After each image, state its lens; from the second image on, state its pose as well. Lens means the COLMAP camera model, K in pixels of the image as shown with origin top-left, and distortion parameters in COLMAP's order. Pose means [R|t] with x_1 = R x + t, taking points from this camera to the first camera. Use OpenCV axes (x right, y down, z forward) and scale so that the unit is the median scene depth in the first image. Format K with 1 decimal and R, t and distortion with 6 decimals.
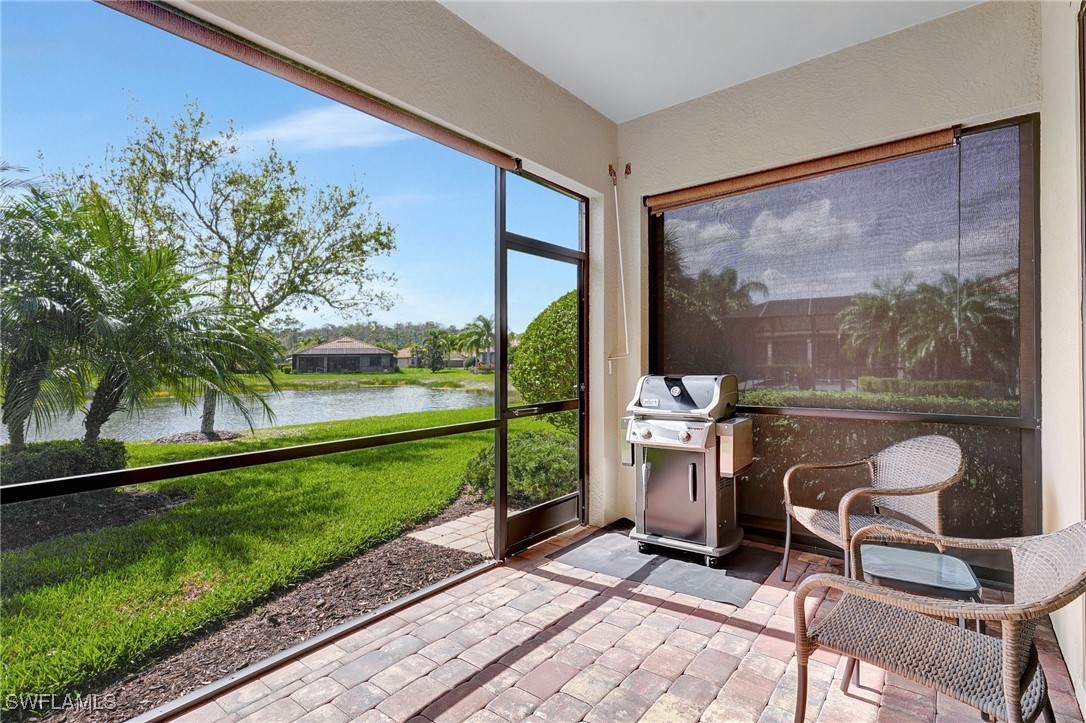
lens RADIAL K [[533.1, 0, 543.0], [0, 533.1, 361.5], [0, 0, 1]] dist [-0.001010, -0.000200]
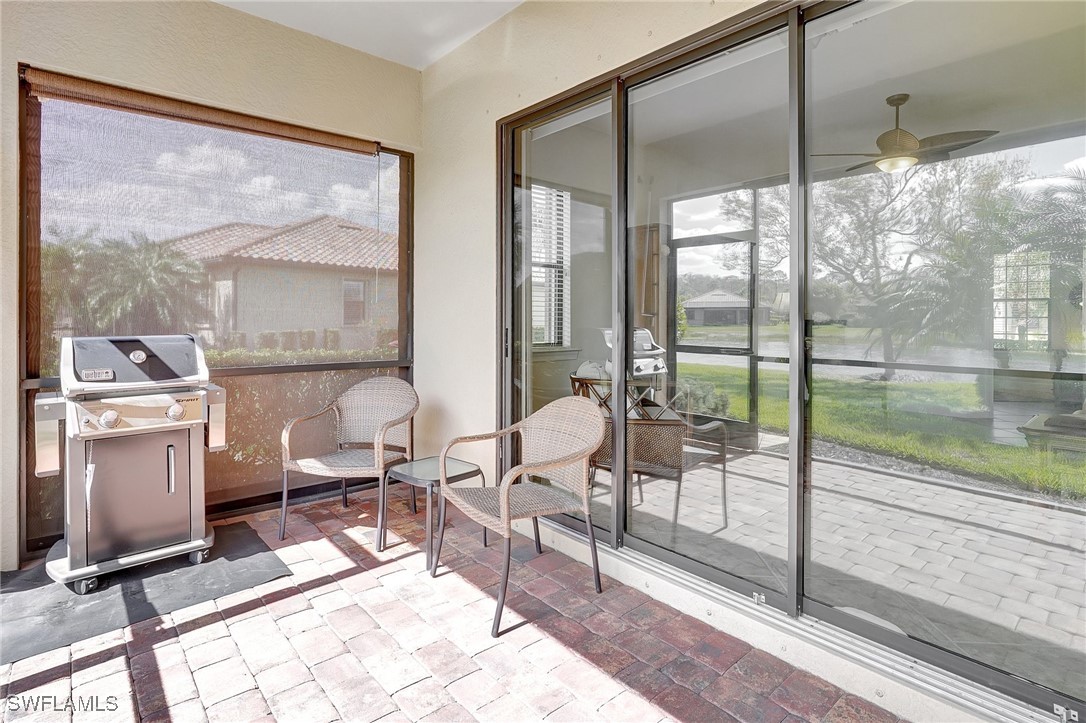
lens RADIAL K [[546.7, 0, 544.4], [0, 546.7, 309.5], [0, 0, 1]] dist [-0.001895, -0.000320]
pose [[0.191889, 0.026800, 0.981051, -0.426541], [-0.005263, 0.999641, -0.026278, 0.006928], [-0.981403, -0.000121, 0.191961, 0.300615]]
